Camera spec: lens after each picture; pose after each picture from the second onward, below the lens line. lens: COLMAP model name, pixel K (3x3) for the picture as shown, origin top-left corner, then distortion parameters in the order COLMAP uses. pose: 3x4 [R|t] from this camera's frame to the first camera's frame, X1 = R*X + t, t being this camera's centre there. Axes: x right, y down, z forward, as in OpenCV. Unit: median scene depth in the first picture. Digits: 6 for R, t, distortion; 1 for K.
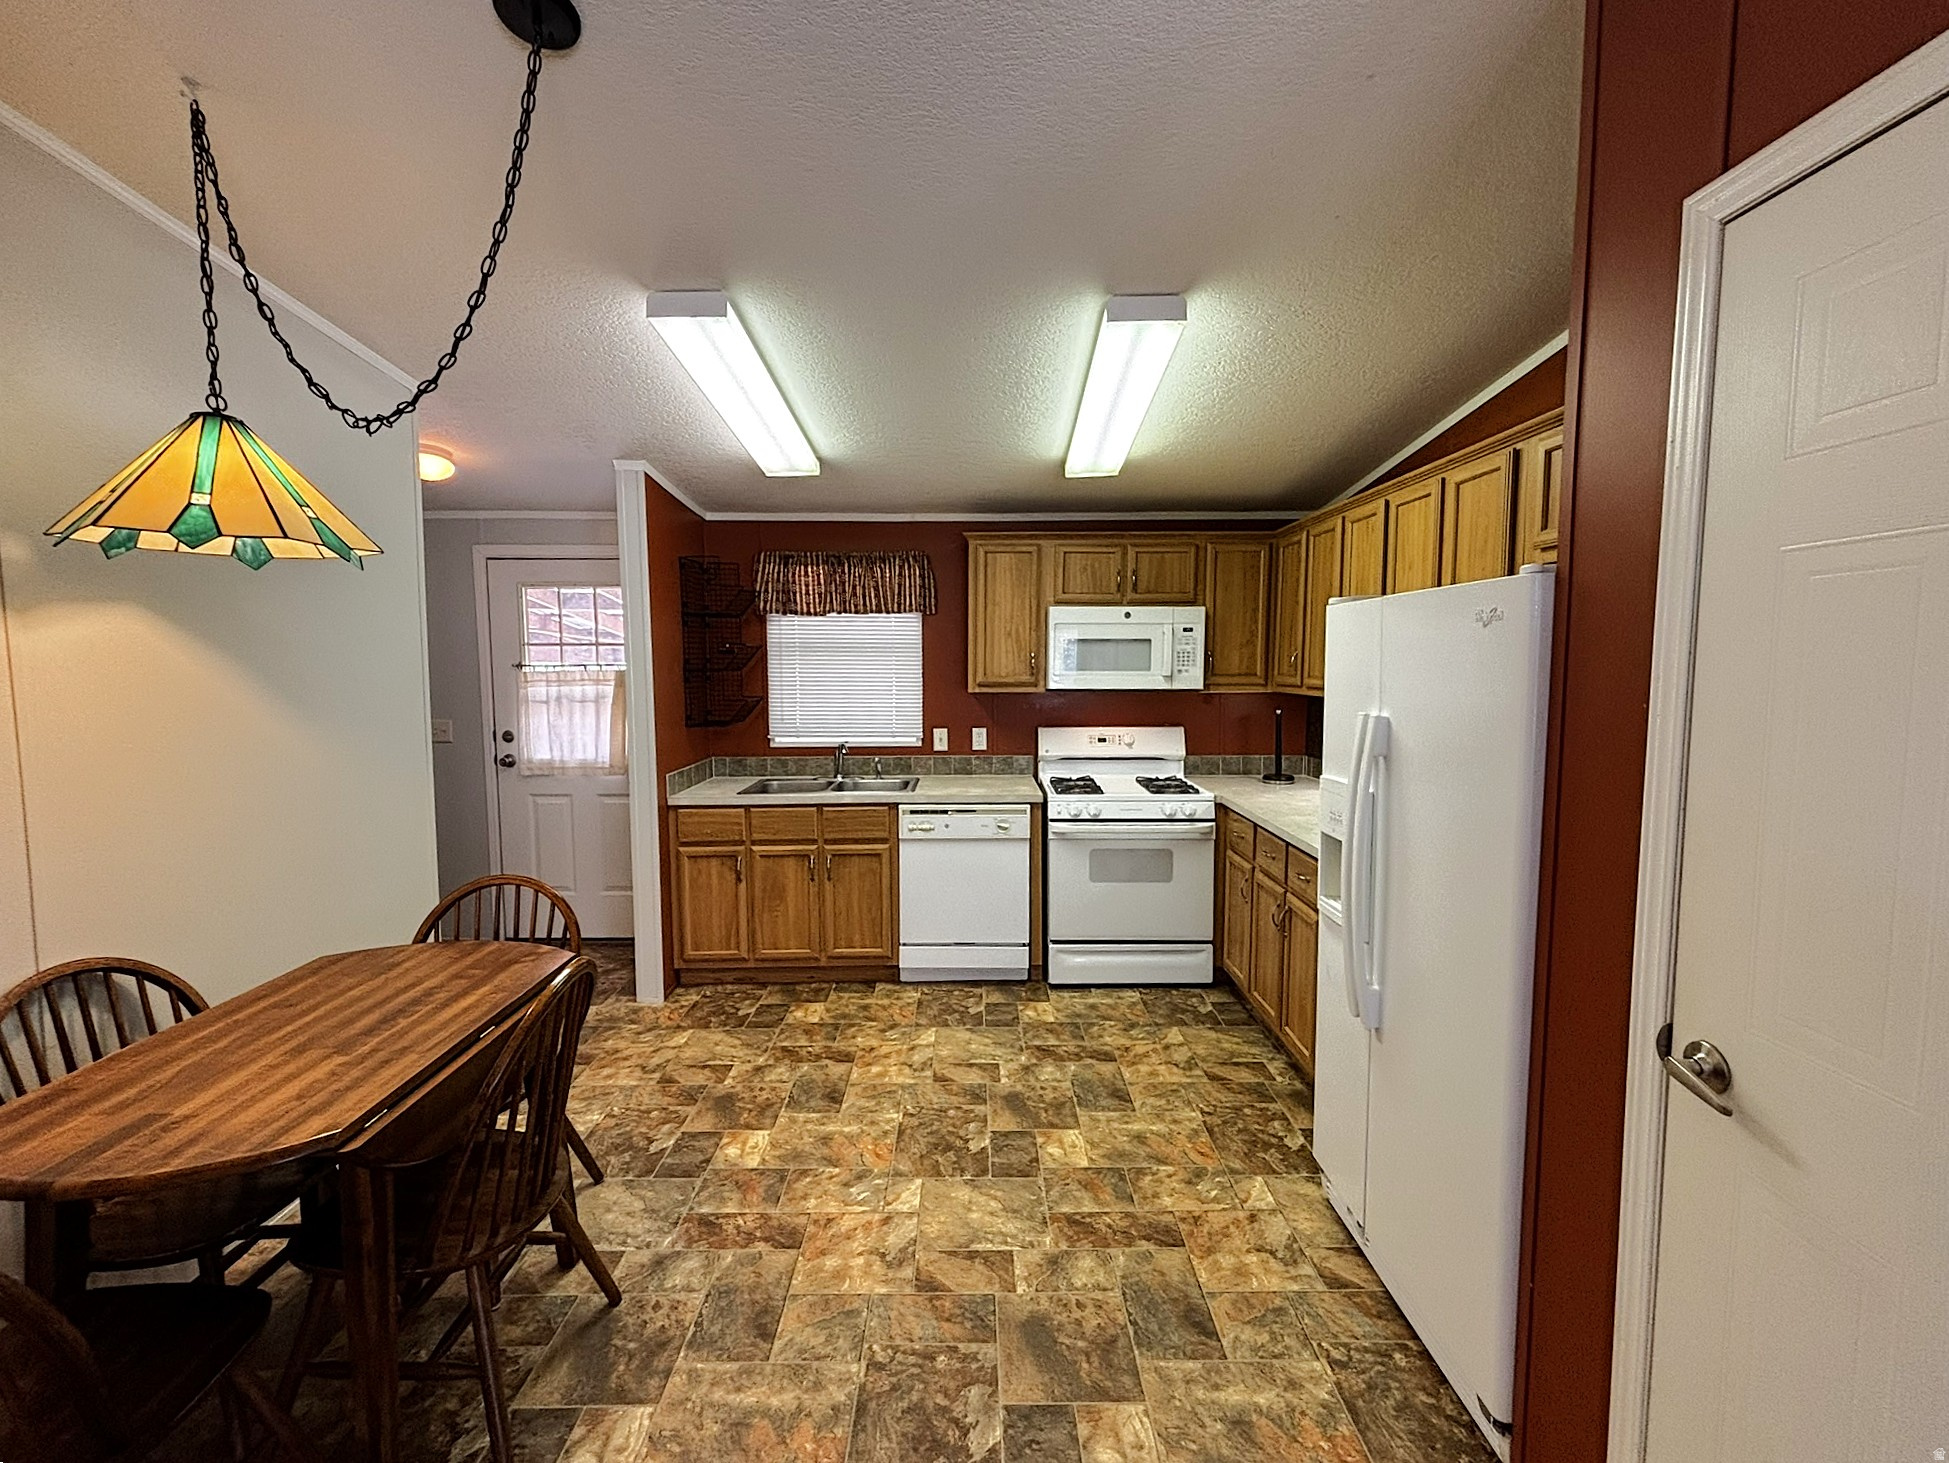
lens RADIAL K [[823.8, 0, 977.2], [0, 823.8, 723.1], [0, 0, 1]] dist [0.006990, -0.002601]
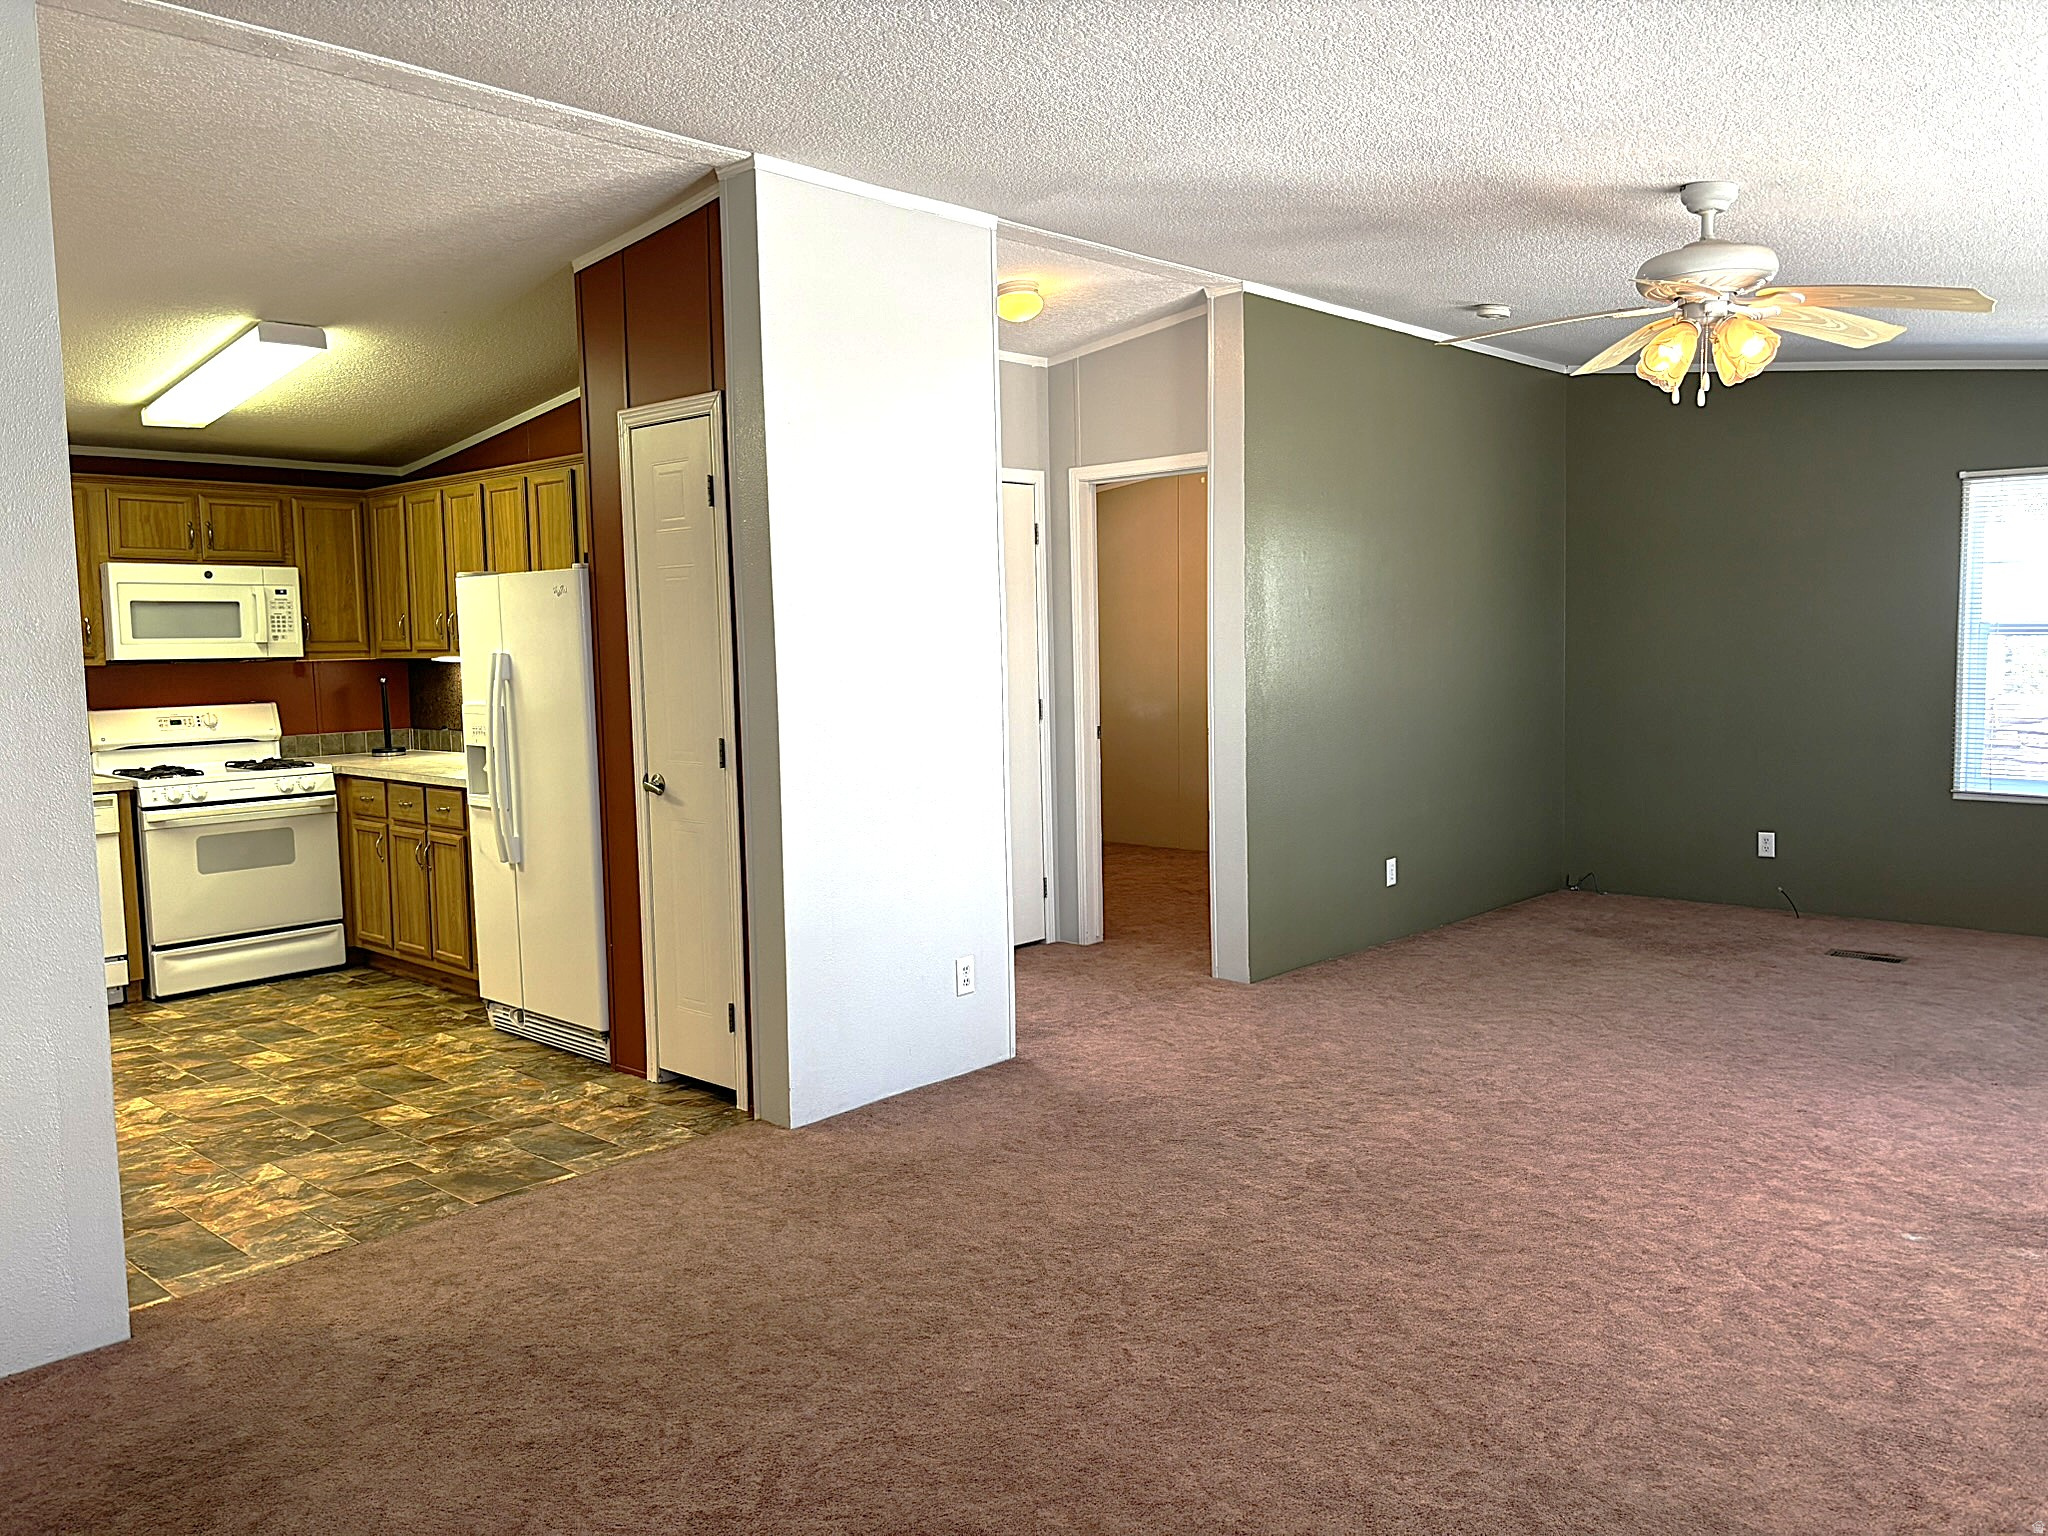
lens RADIAL K [[1496.3, 0, 1042.3], [0, 1496.3, 778.5], [0, 0, 1]] dist [-0.006818, 0.011738]
pose [[0.667564, -0.081129, 0.740119, -0.455854], [0.071713, 0.996430, 0.044542, 0.085432], [-0.741091, 0.023341, 0.670999, -0.791783]]
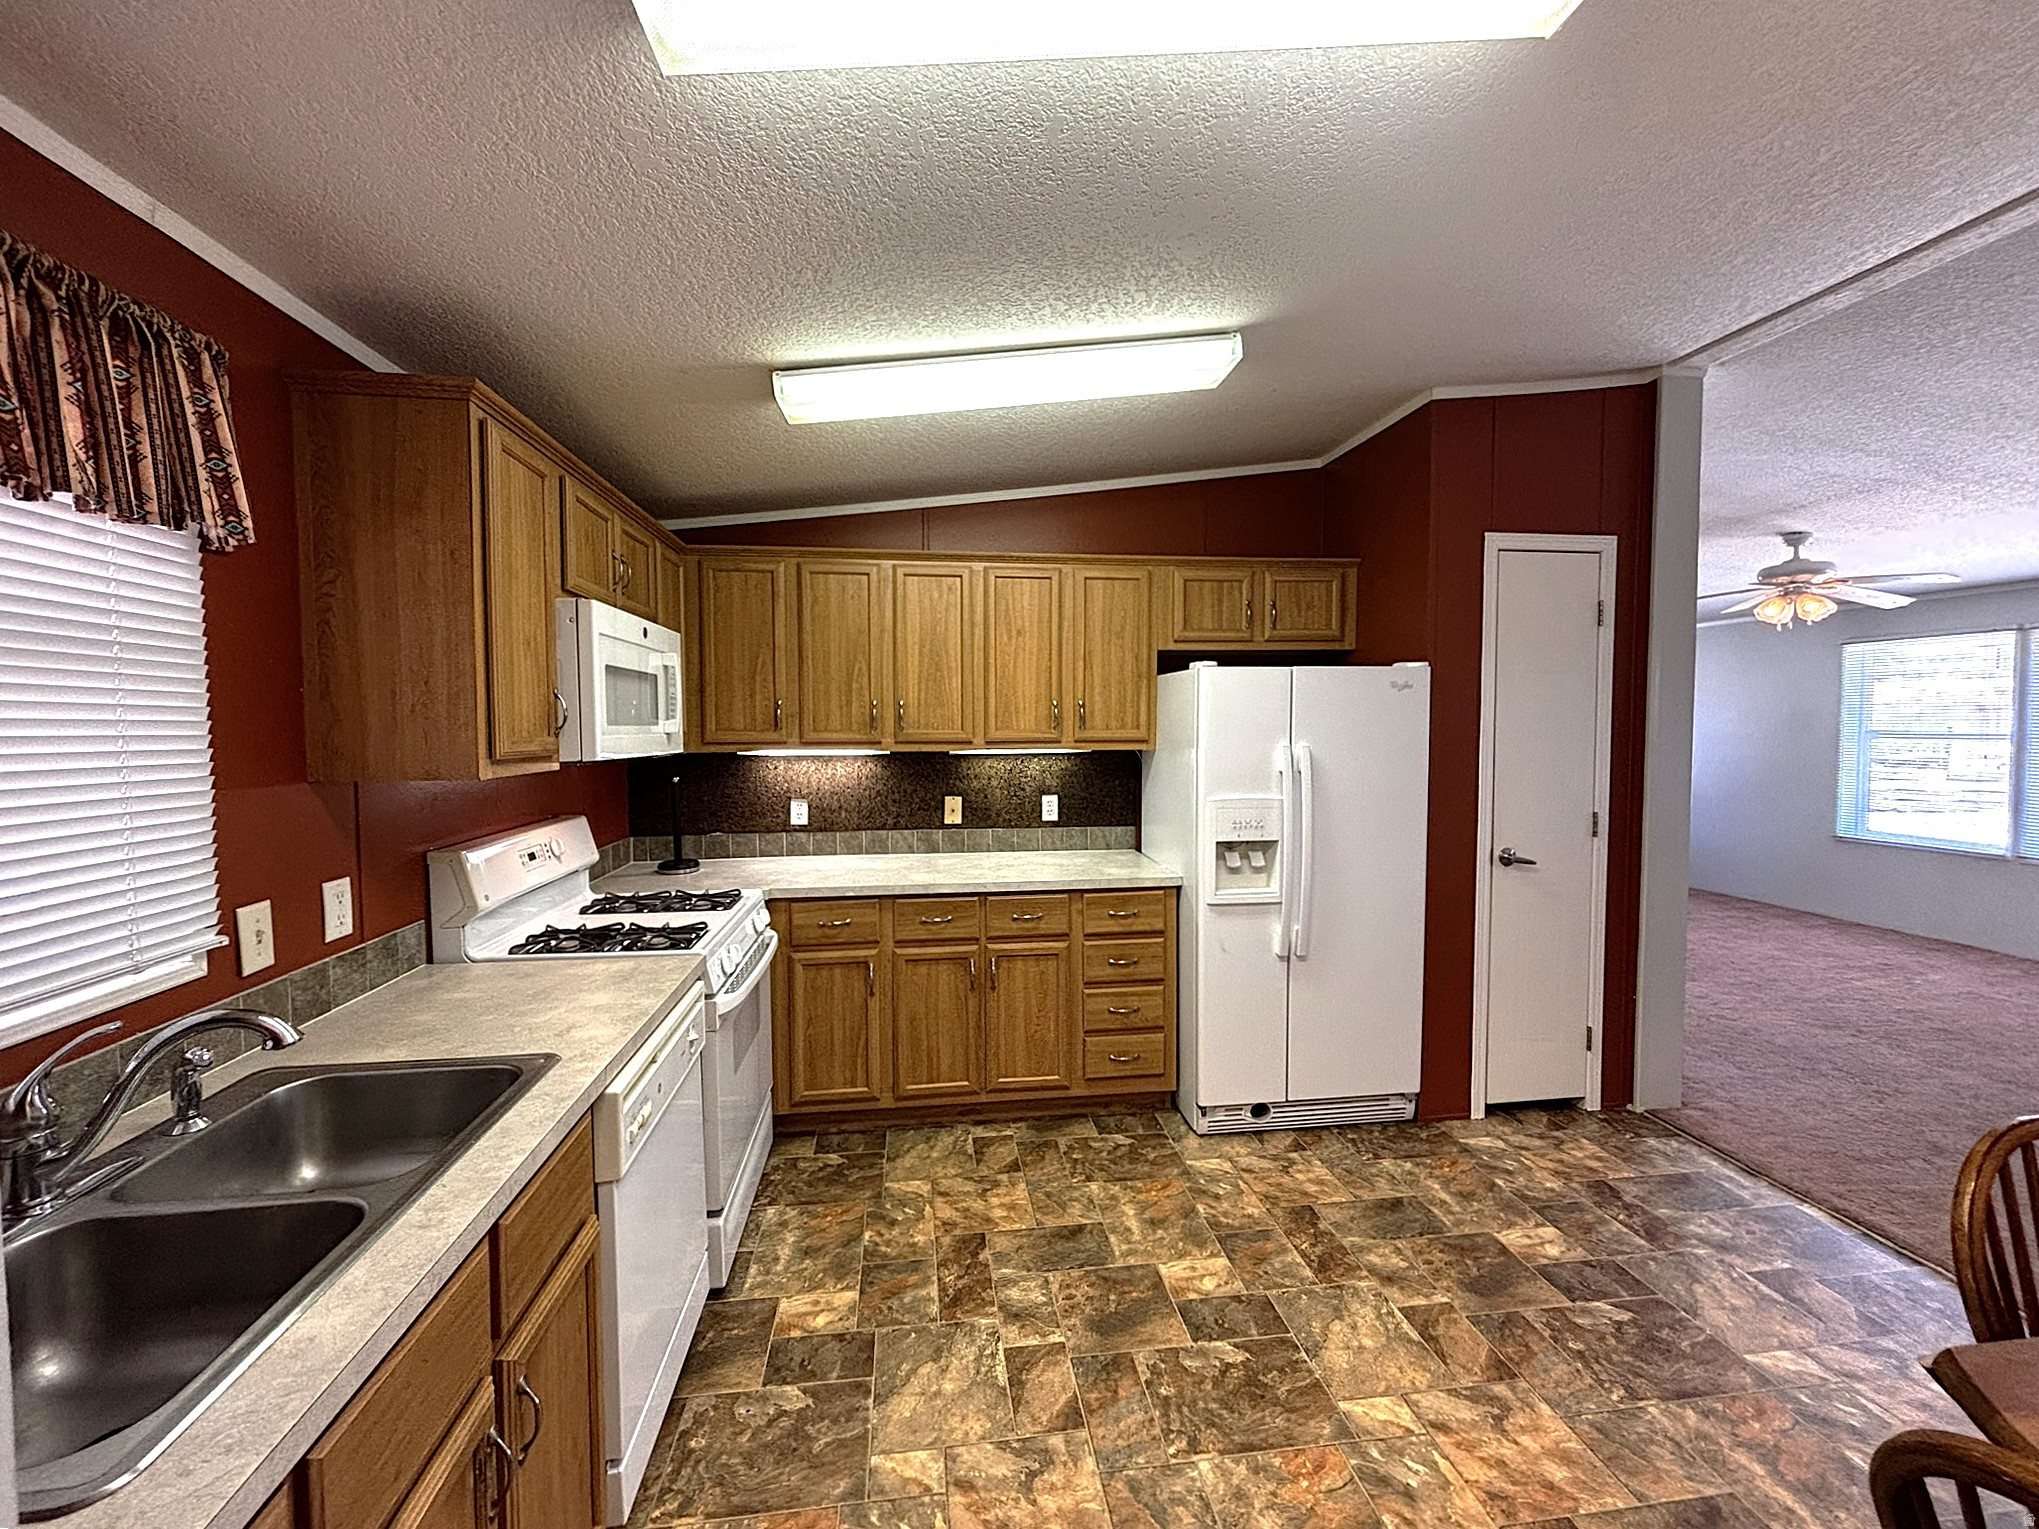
lens RADIAL K [[827.8, 0, 1024.4], [0, 827.8, 739.4], [0, 0, 1]] dist [0.005527, 0.002457]
pose [[-0.119601, -0.020134, 0.992618, -0.495430], [0.080348, 0.996319, 0.029891, -0.053840], [-0.989566, 0.083330, -0.117543, 0.857653]]
